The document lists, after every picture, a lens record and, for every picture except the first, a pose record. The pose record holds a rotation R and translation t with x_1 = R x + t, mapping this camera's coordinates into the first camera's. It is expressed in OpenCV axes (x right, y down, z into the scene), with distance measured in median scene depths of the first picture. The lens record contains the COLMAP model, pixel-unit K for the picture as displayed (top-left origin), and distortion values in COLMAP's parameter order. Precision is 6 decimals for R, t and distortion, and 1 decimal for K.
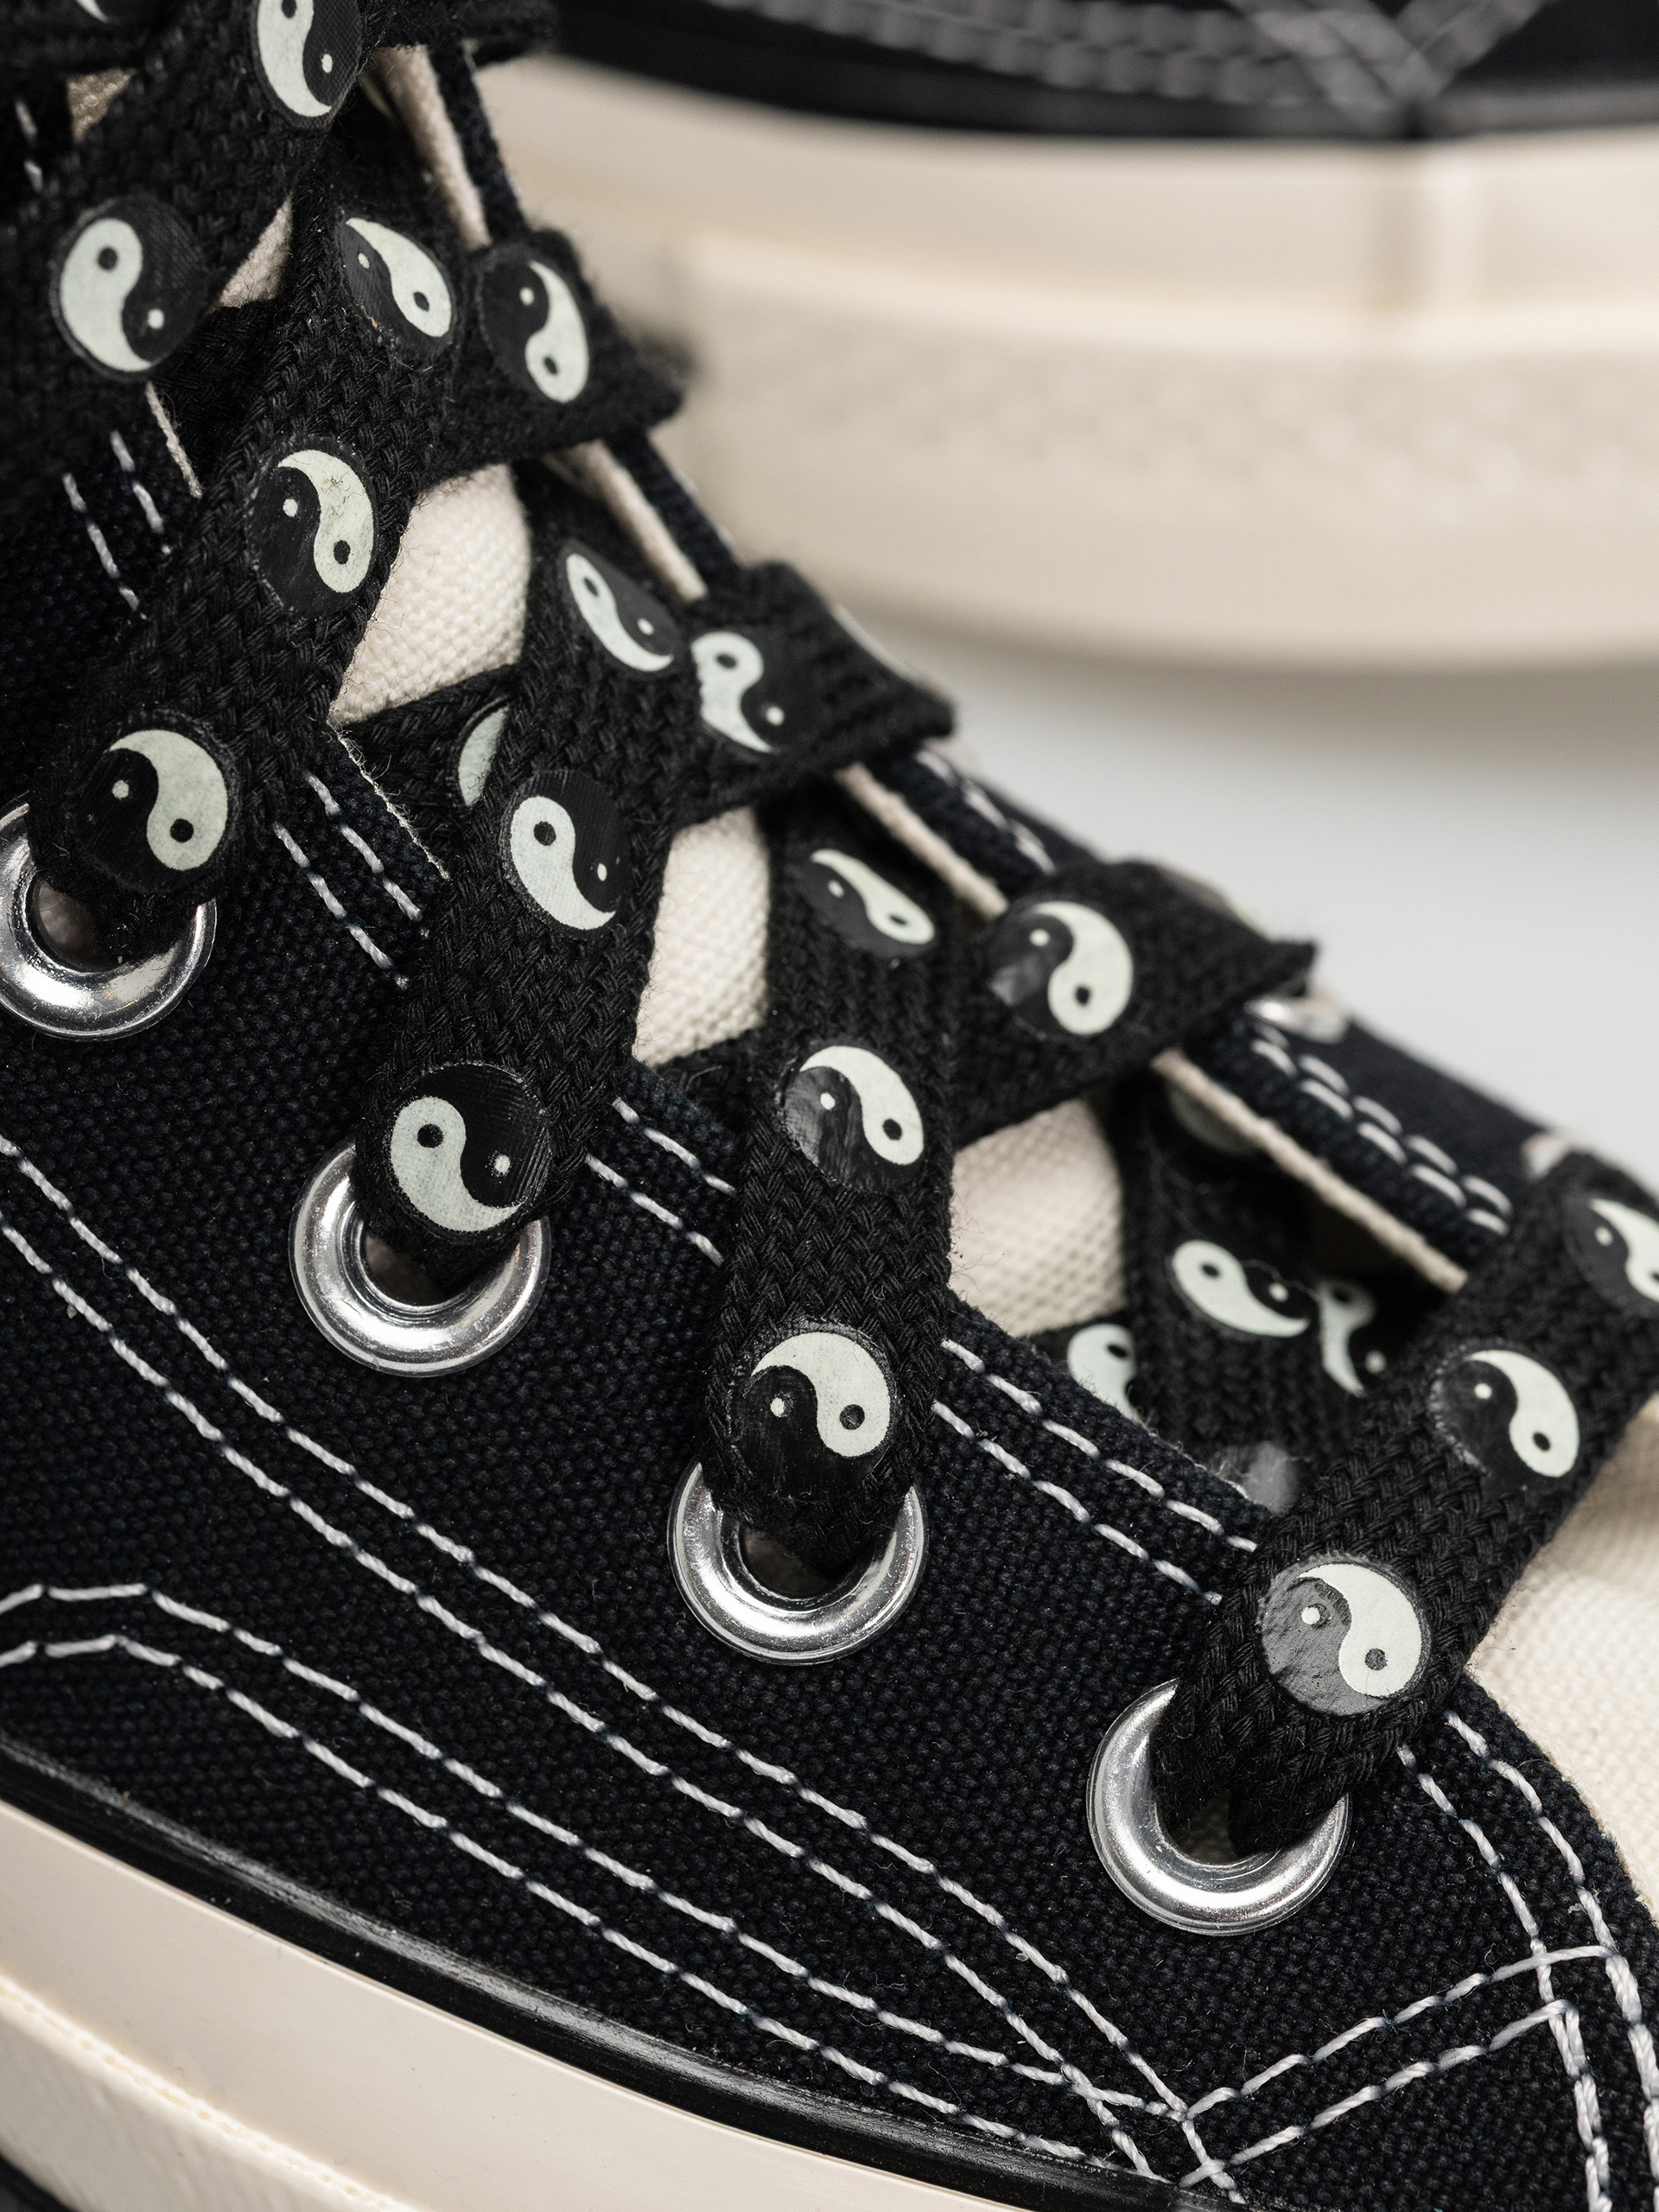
lens RADIAL K [[7717.3, 0, 823.6], [0, 7717.3, 1086.9], [0, 0, 1]] dist [-0.104328, 0.000000]
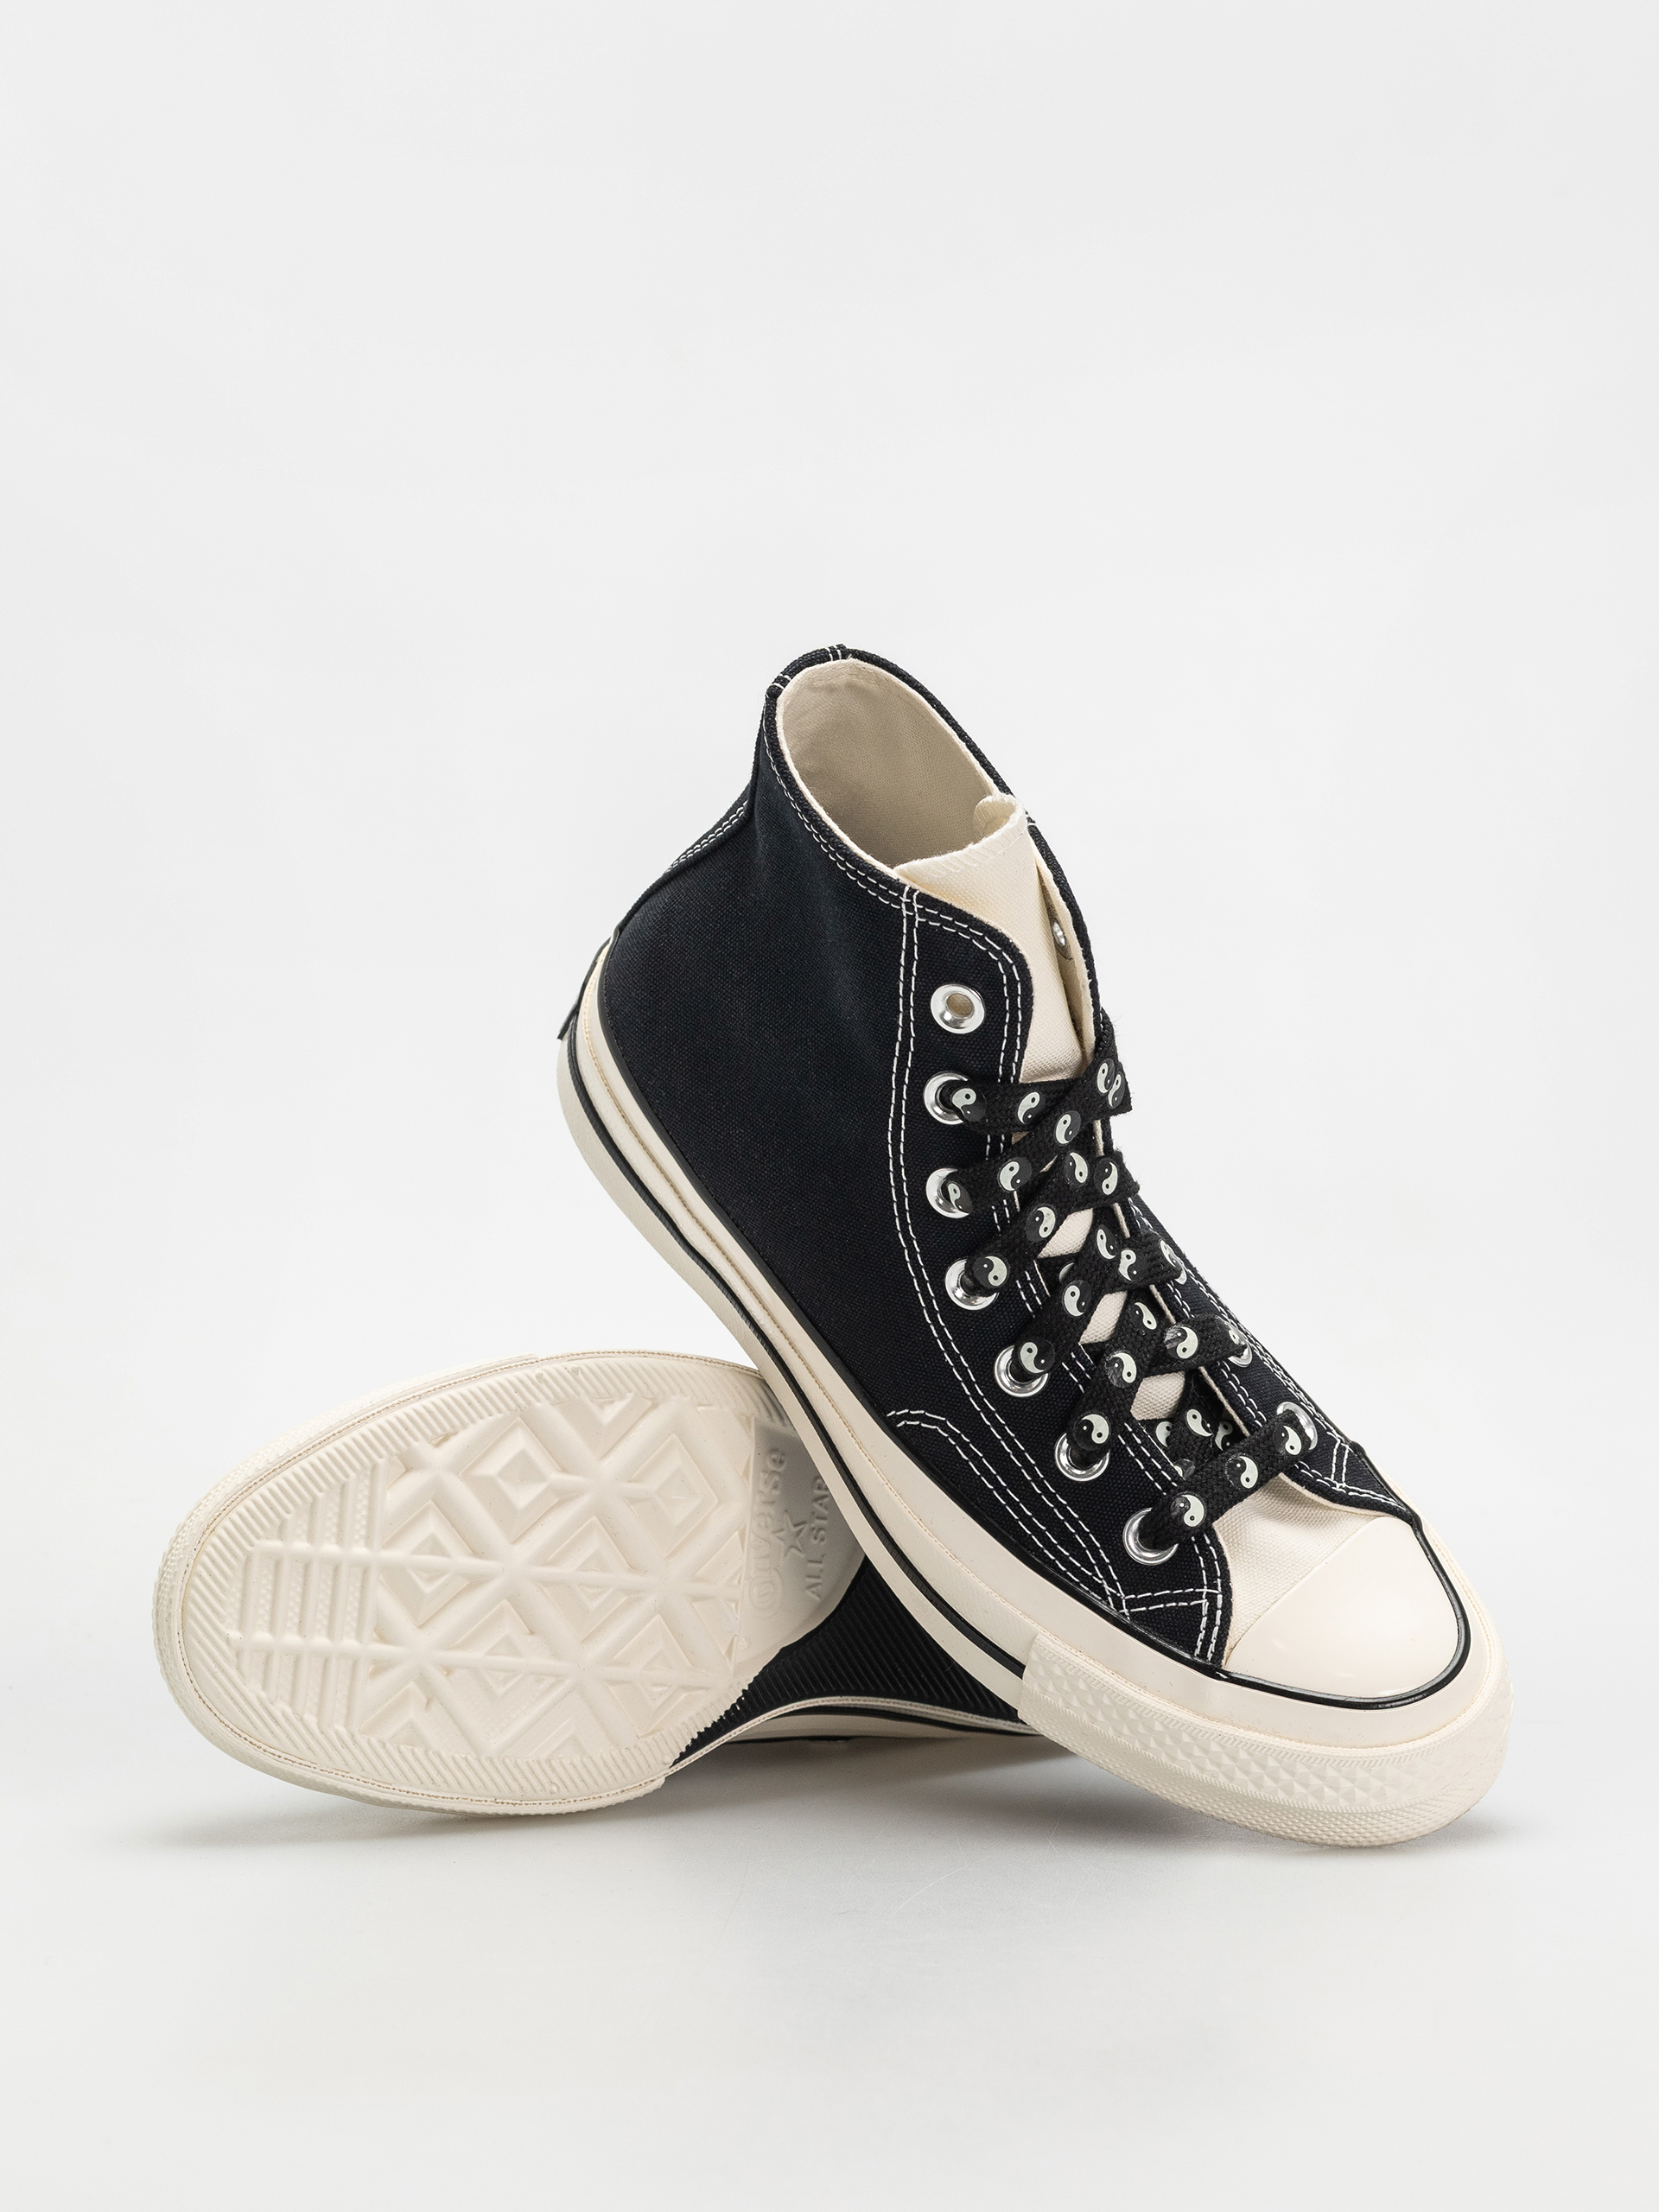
lens RADIAL K [[7717.3, 0, 832.1], [0, 7717.3, 1111.1], [0, 0, 1]] dist [-0.104328, 0.000000]
pose [[0.949002, 0.295560, -0.109728, 0.298722], [-0.273878, 0.945257, 0.177427, -0.908088], [0.156162, -0.138327, 0.977998, -3.487864]]
